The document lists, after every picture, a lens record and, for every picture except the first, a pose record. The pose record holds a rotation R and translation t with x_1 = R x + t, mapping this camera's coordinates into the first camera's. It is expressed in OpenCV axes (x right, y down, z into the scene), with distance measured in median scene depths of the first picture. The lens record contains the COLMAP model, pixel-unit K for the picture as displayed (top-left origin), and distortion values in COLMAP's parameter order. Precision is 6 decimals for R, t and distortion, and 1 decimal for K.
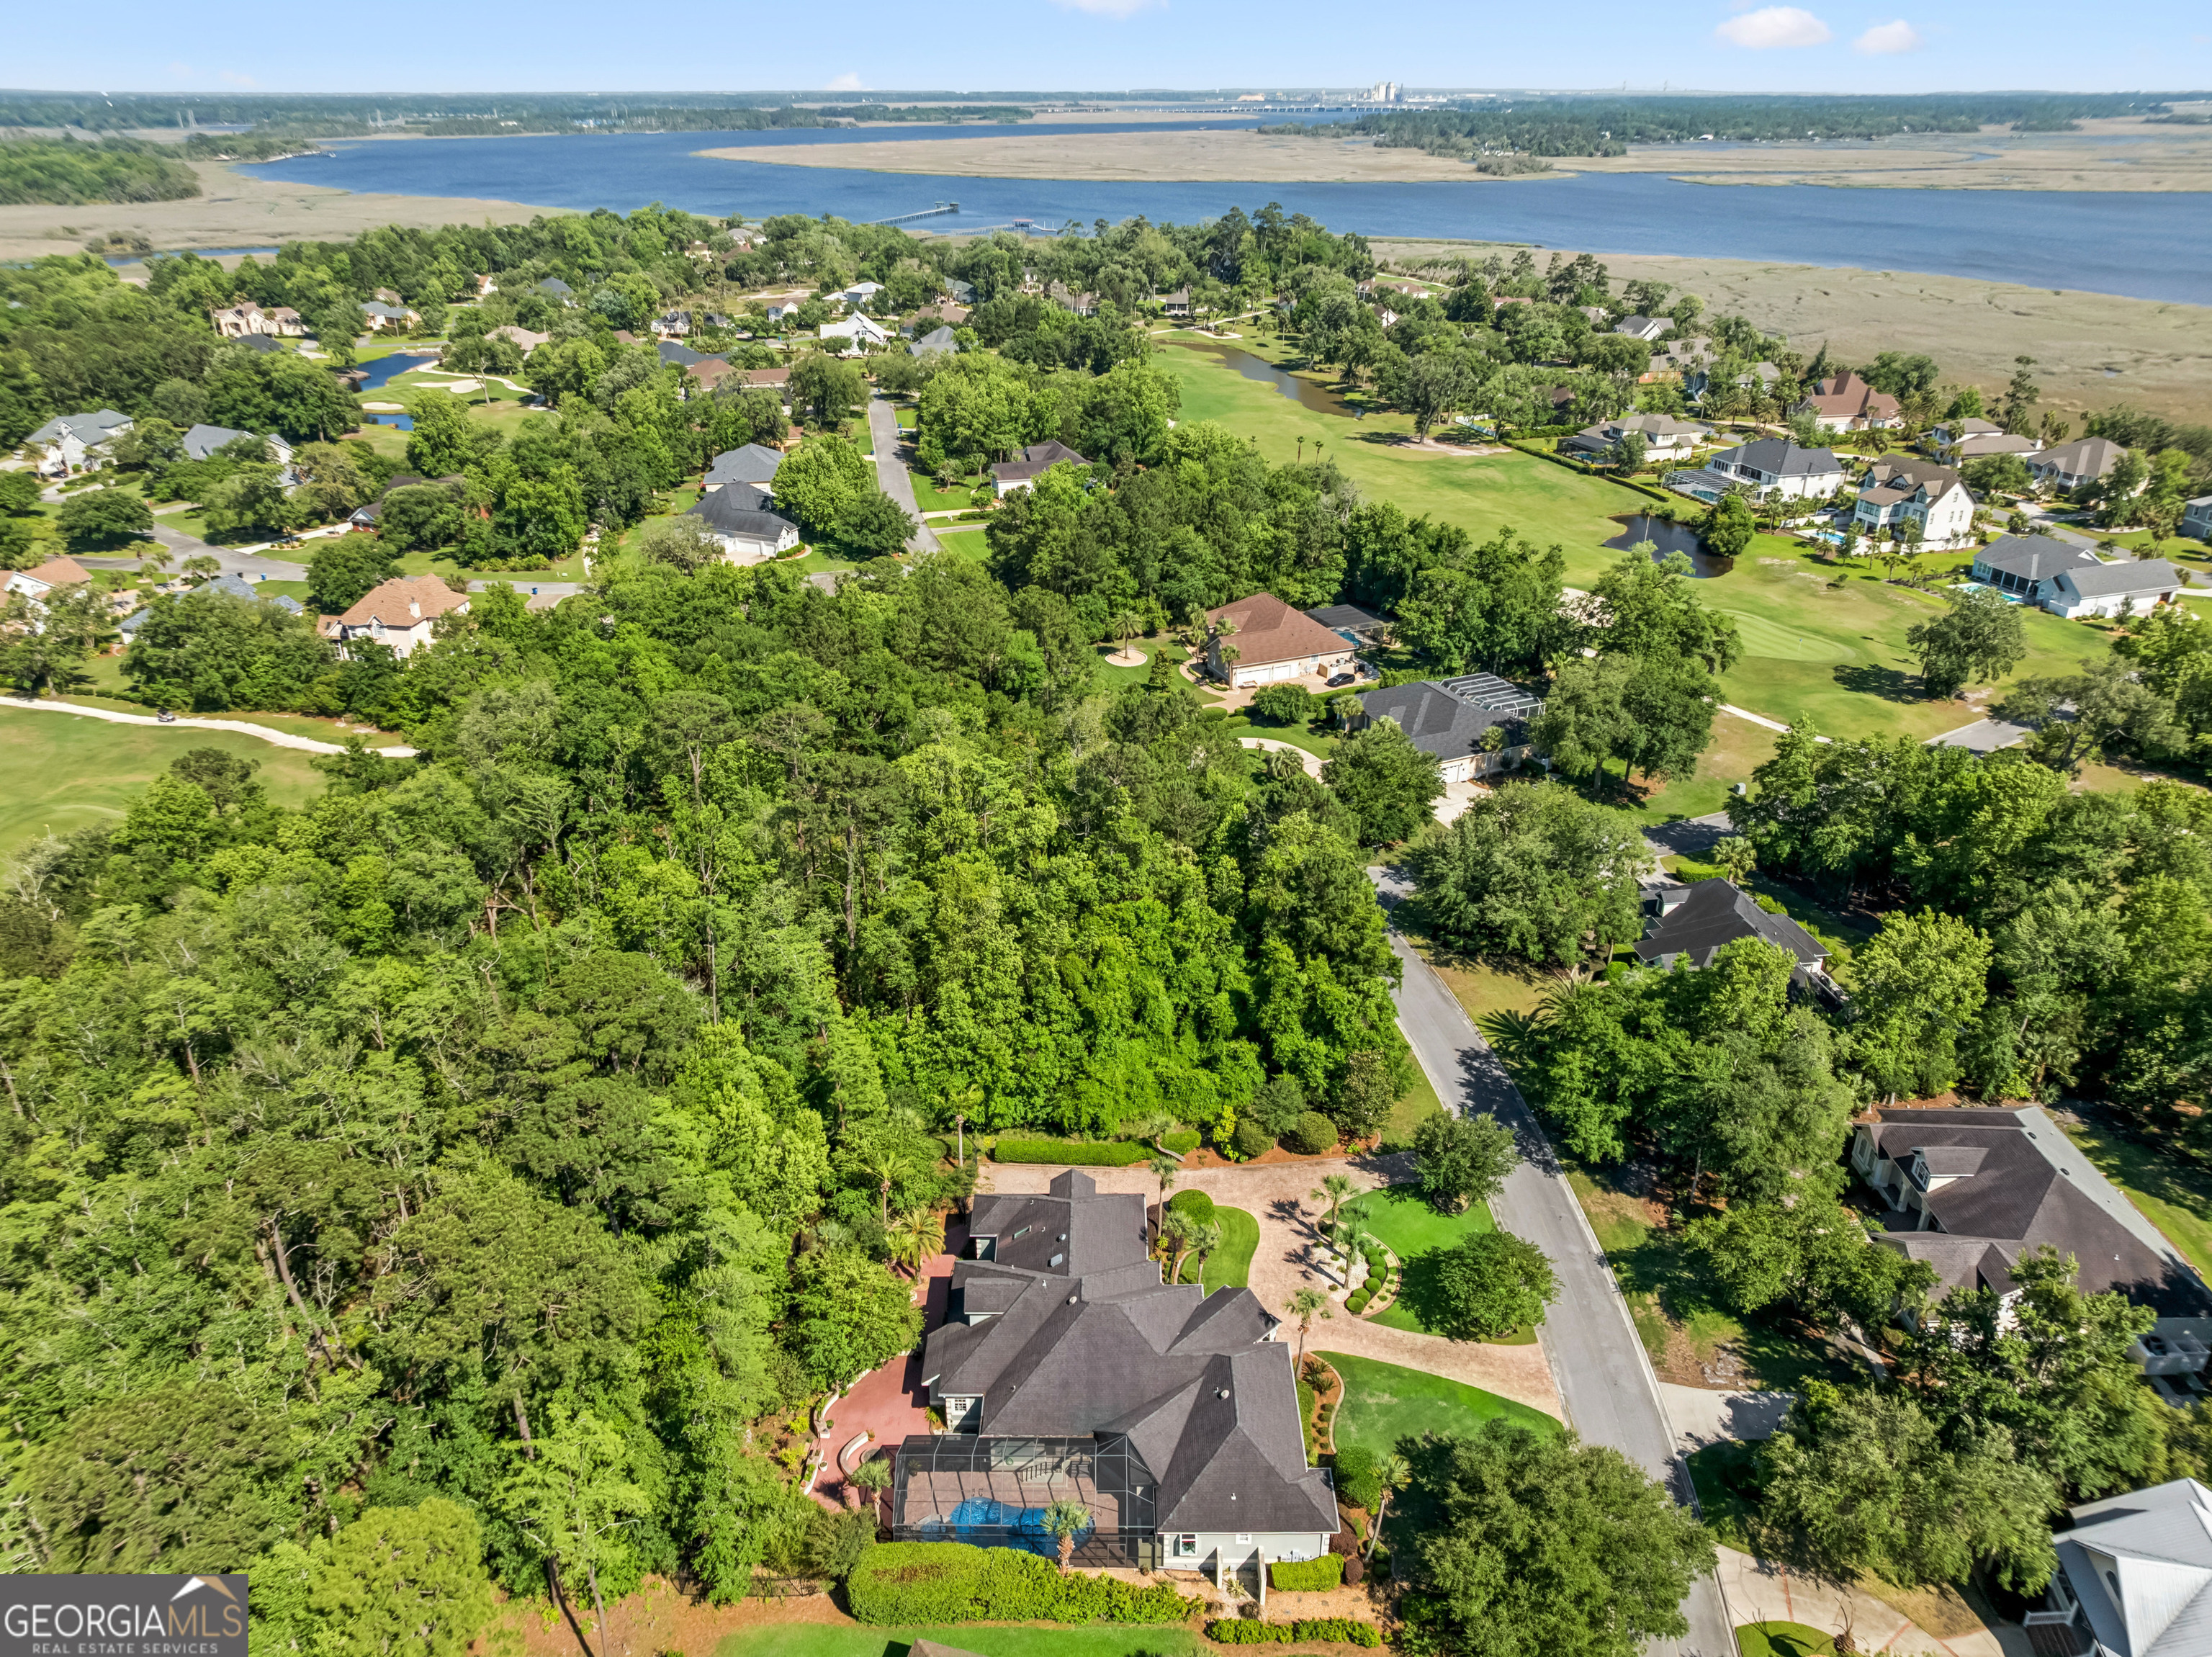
lens RADIAL K [[1545.2, 0, 1112.9], [0, 1545.2, 823.5], [0, 0, 1]] dist [-0.008738, -0.022764]
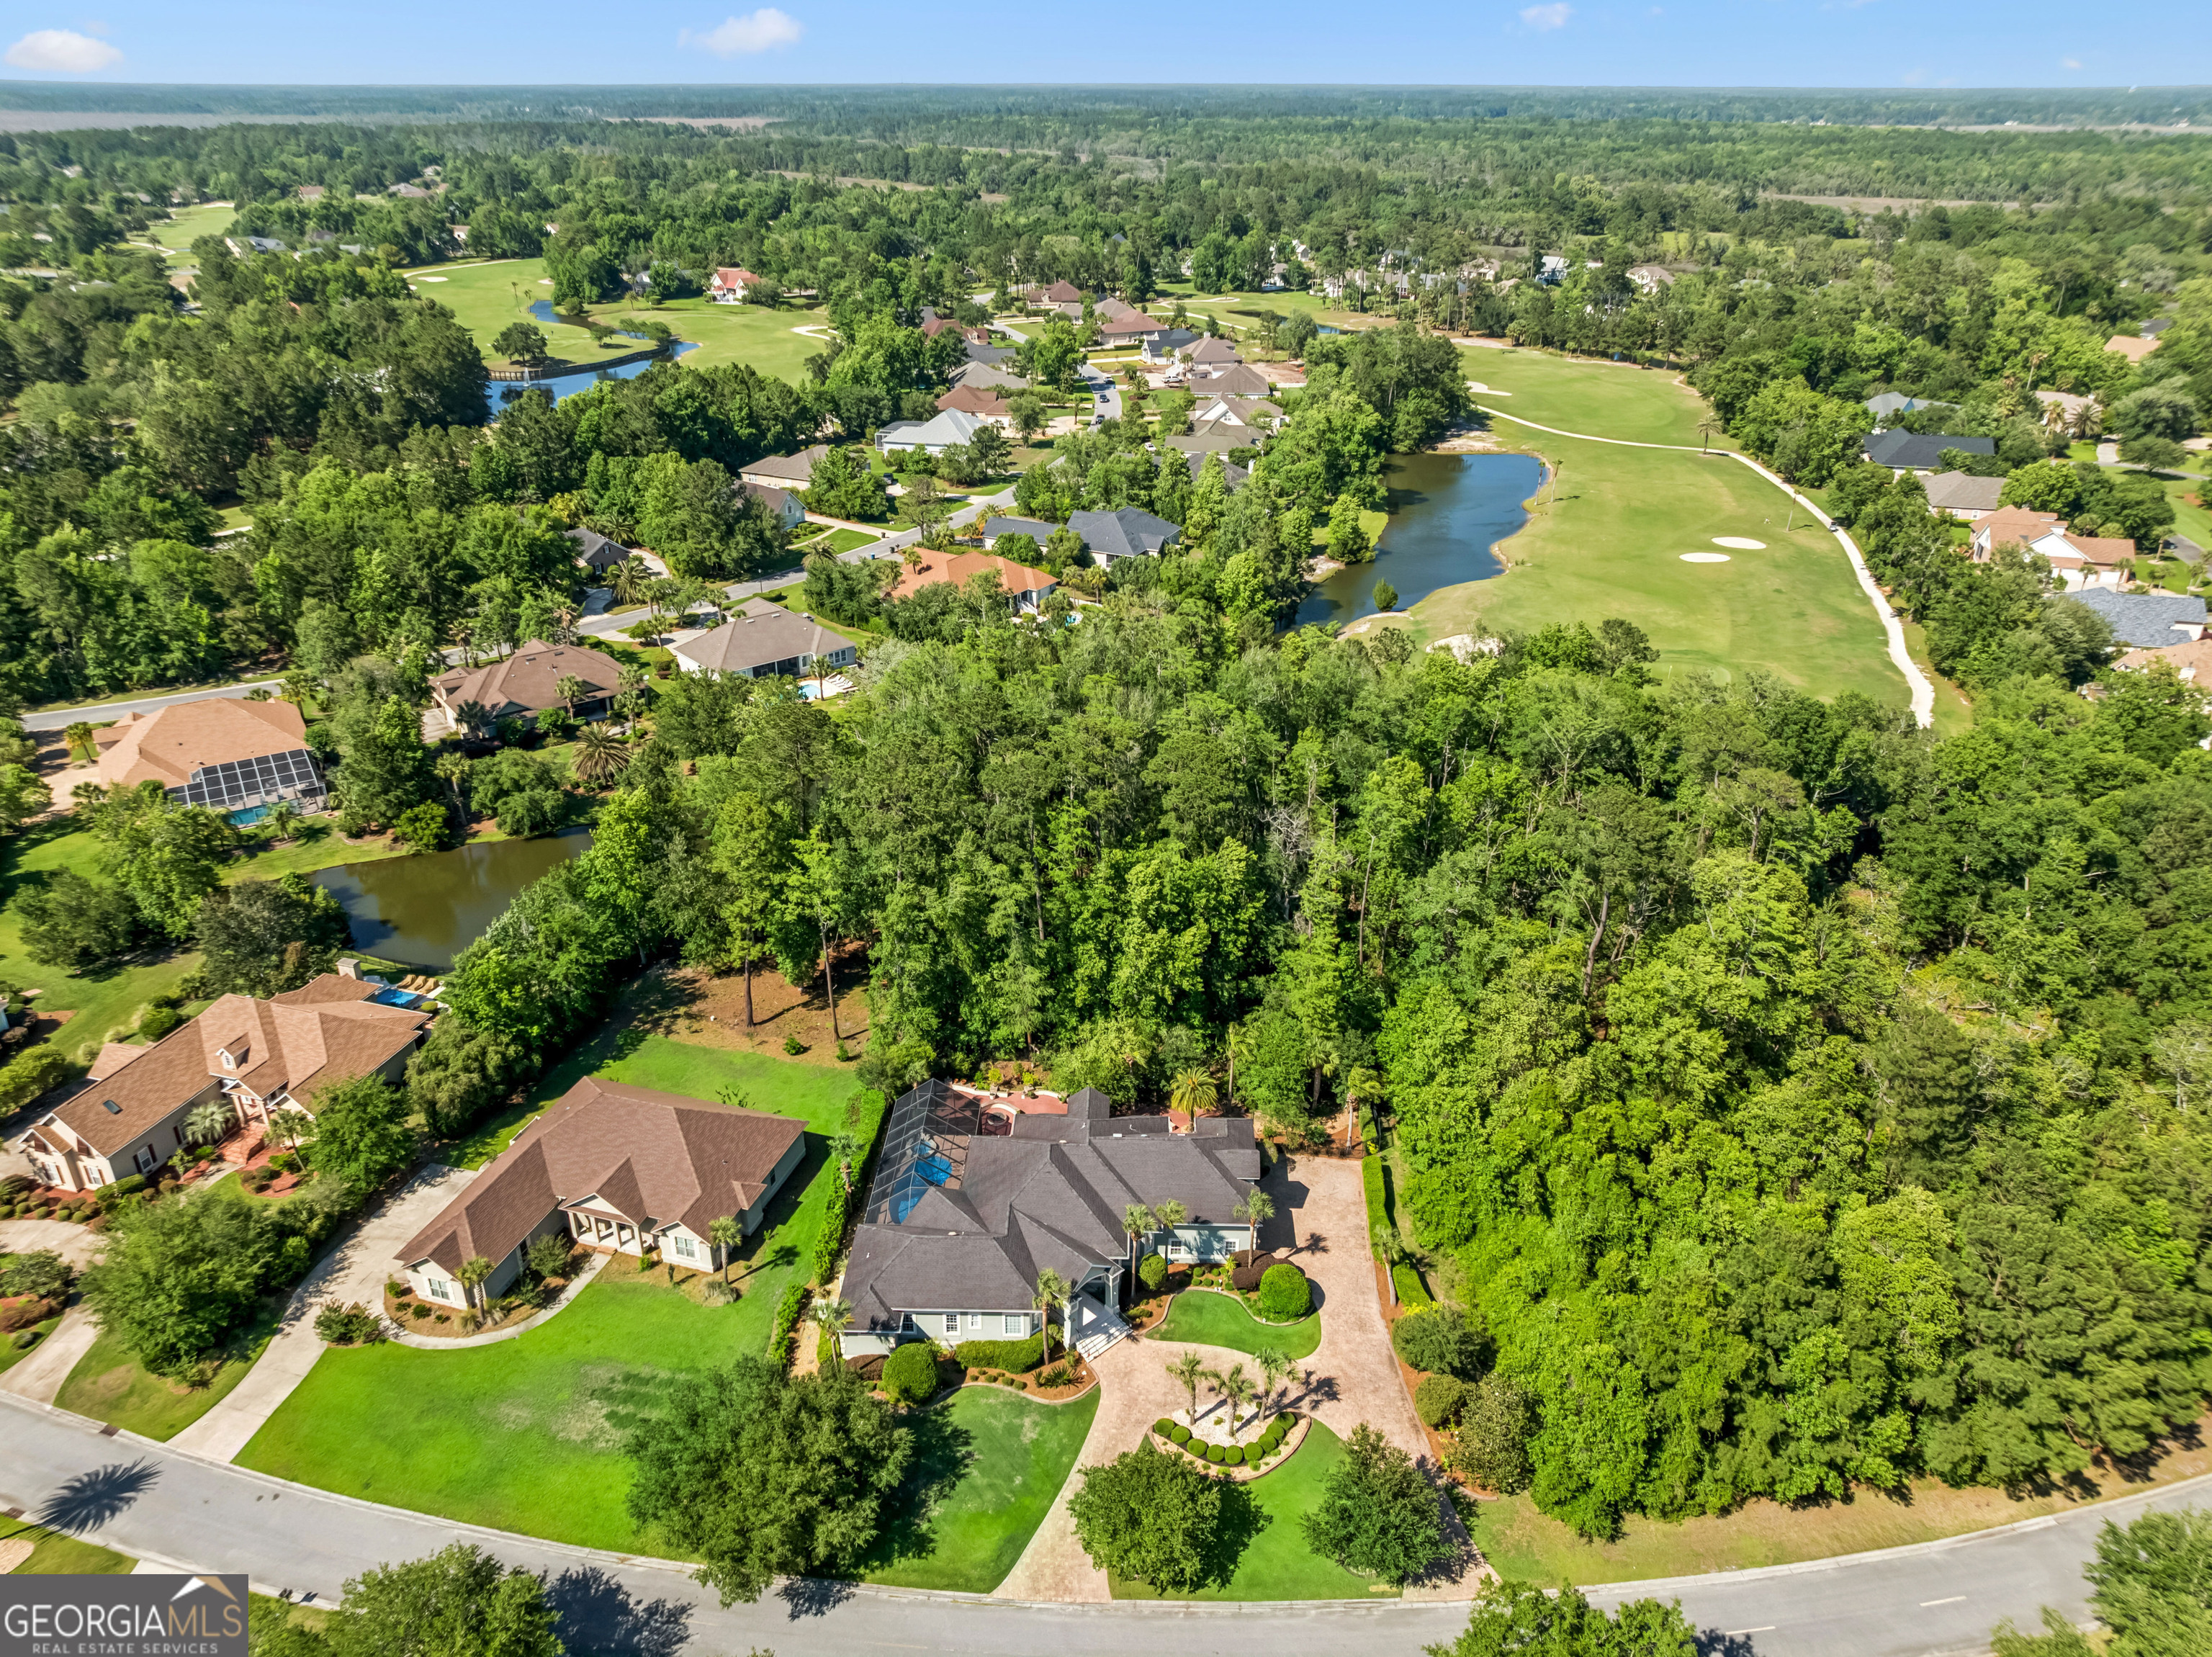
lens RADIAL K [[1516.7, 0, 1097.6], [0, 1516.7, 825.8], [0, 0, 1]] dist [-0.004548, -0.001503]
pose [[-0.037287, 0.431036, -0.901564, 0.794293], [-0.430638, 0.807190, 0.403726, -0.311617], [0.901754, 0.403301, 0.155523, 0.667227]]
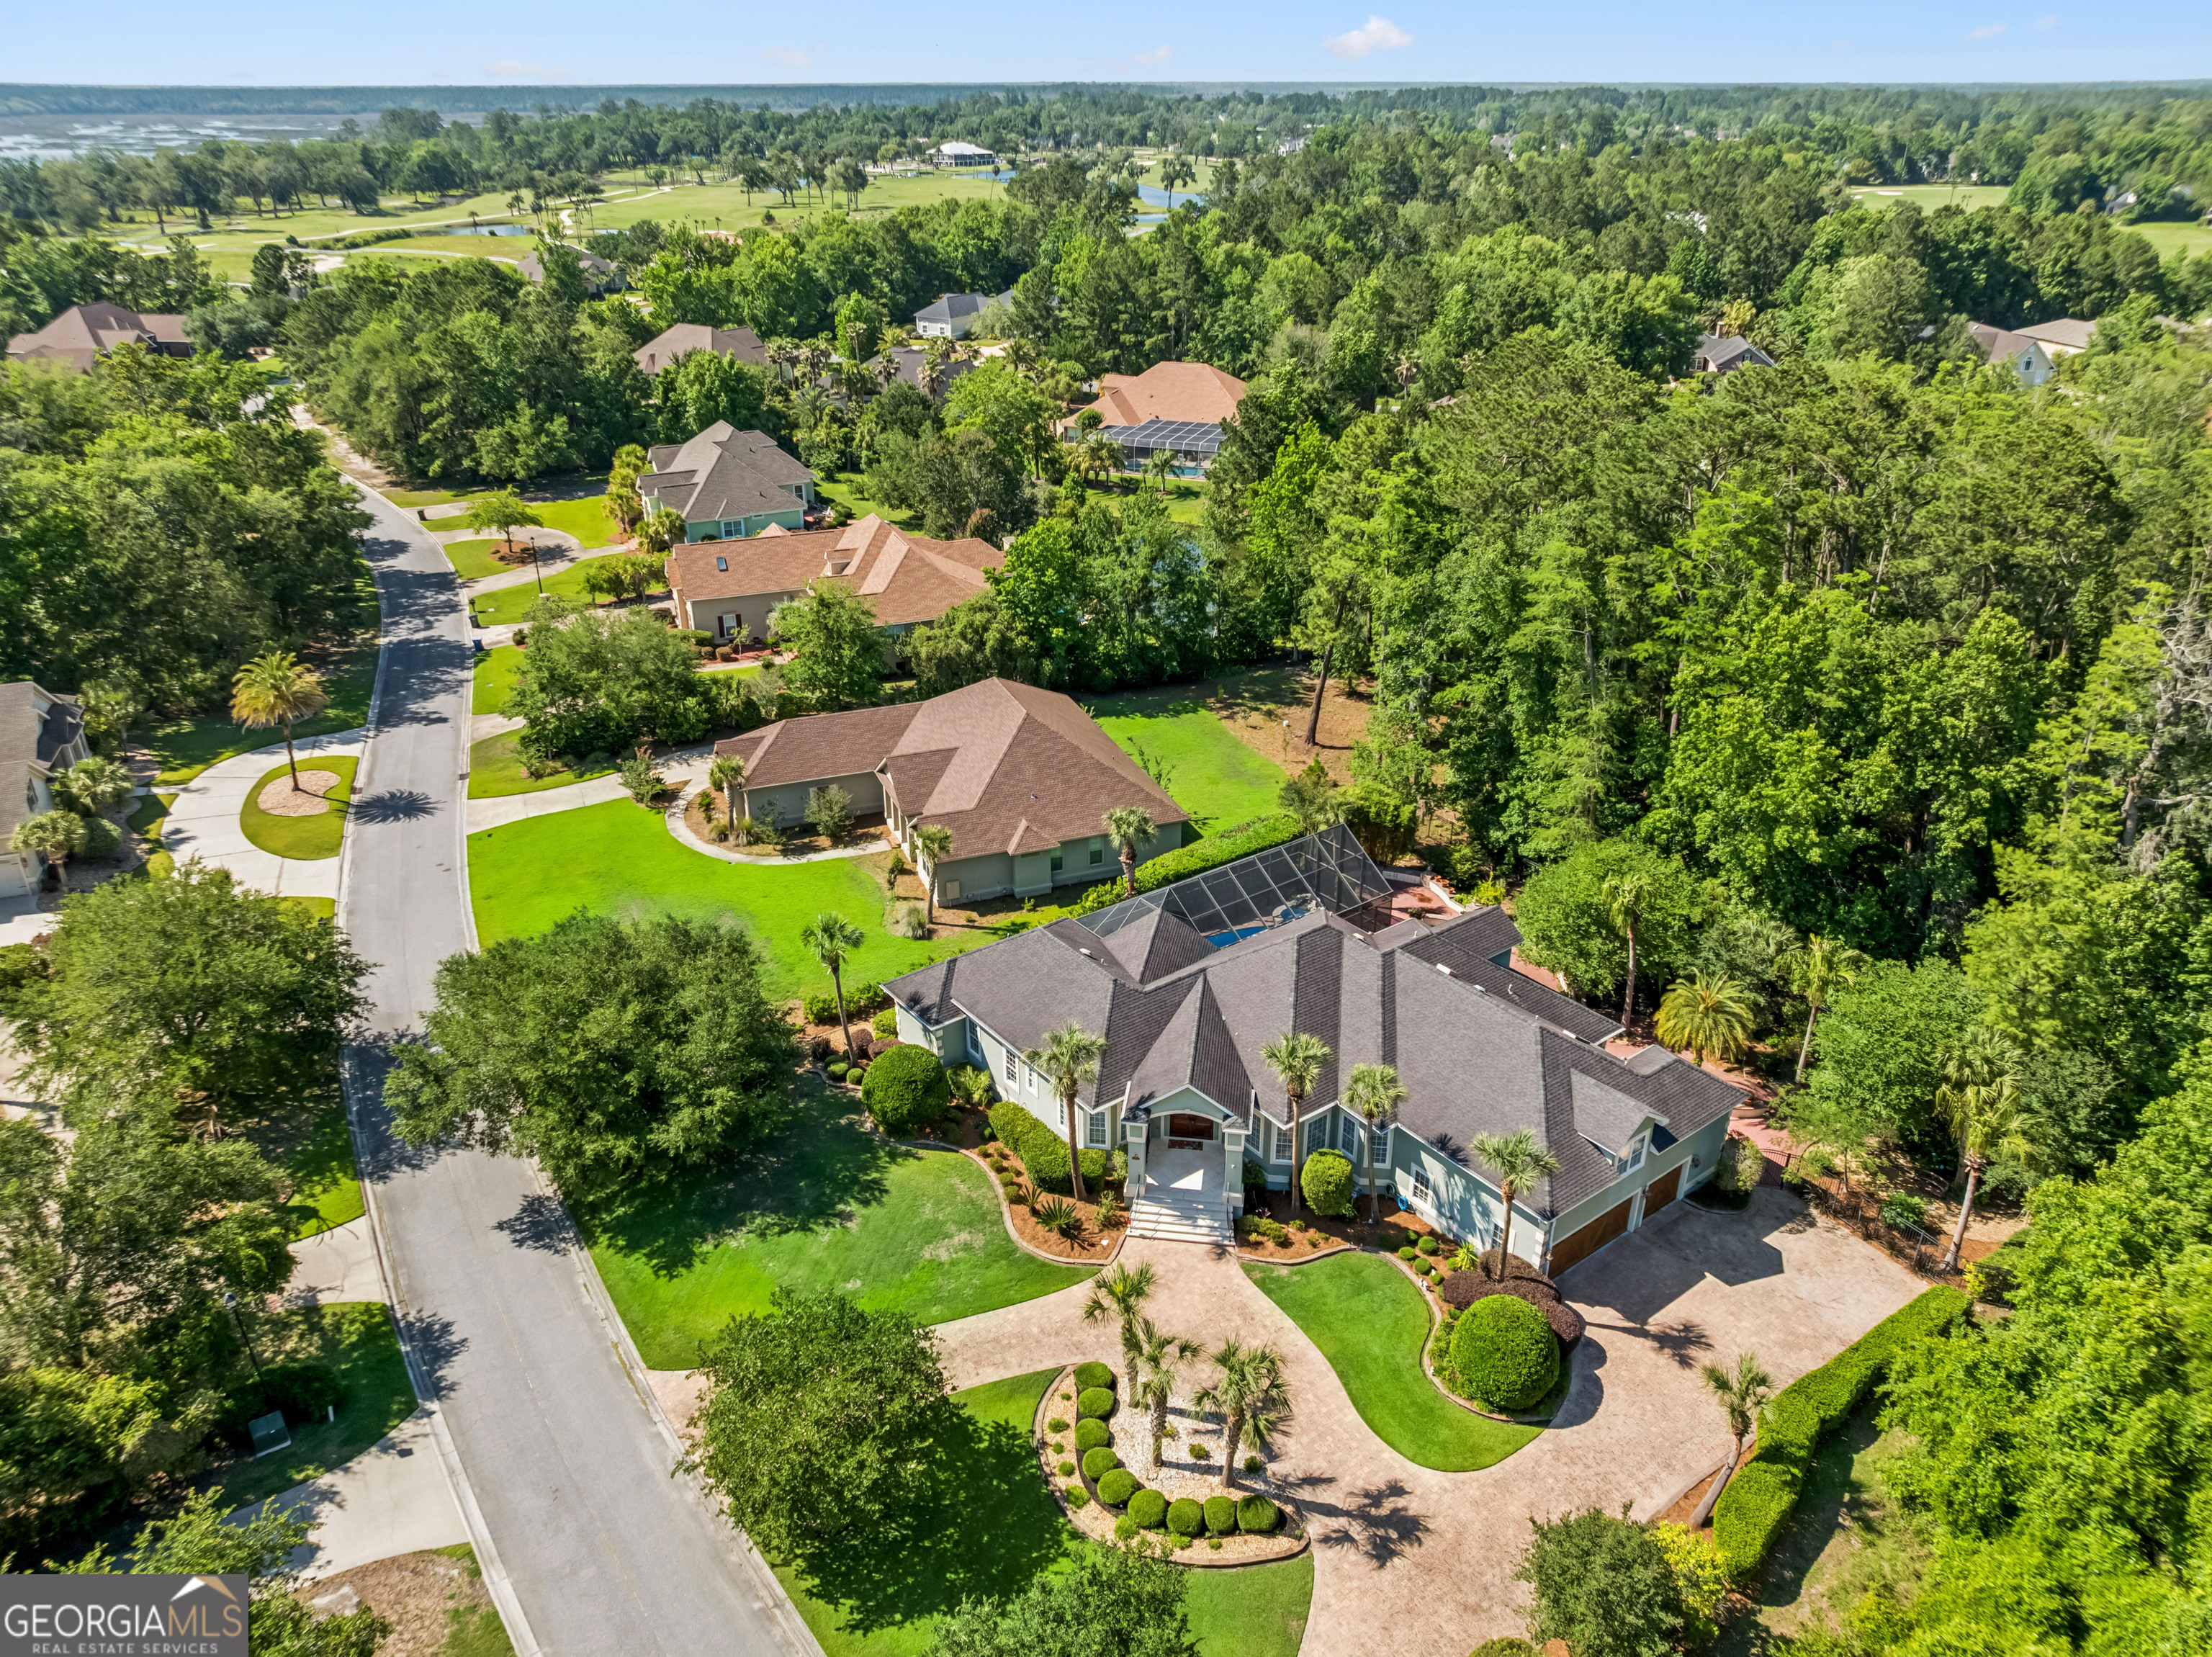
lens RADIAL K [[1545.2, 0, 1112.9], [0, 1545.2, 823.5], [0, 0, 1]] dist [-0.008738, -0.022764]
pose [[-0.801431, 0.257498, -0.539818, 0.363582], [-0.259956, 0.662887, 0.702142, -0.148119], [0.538639, 0.703047, -0.464320, 1.083406]]
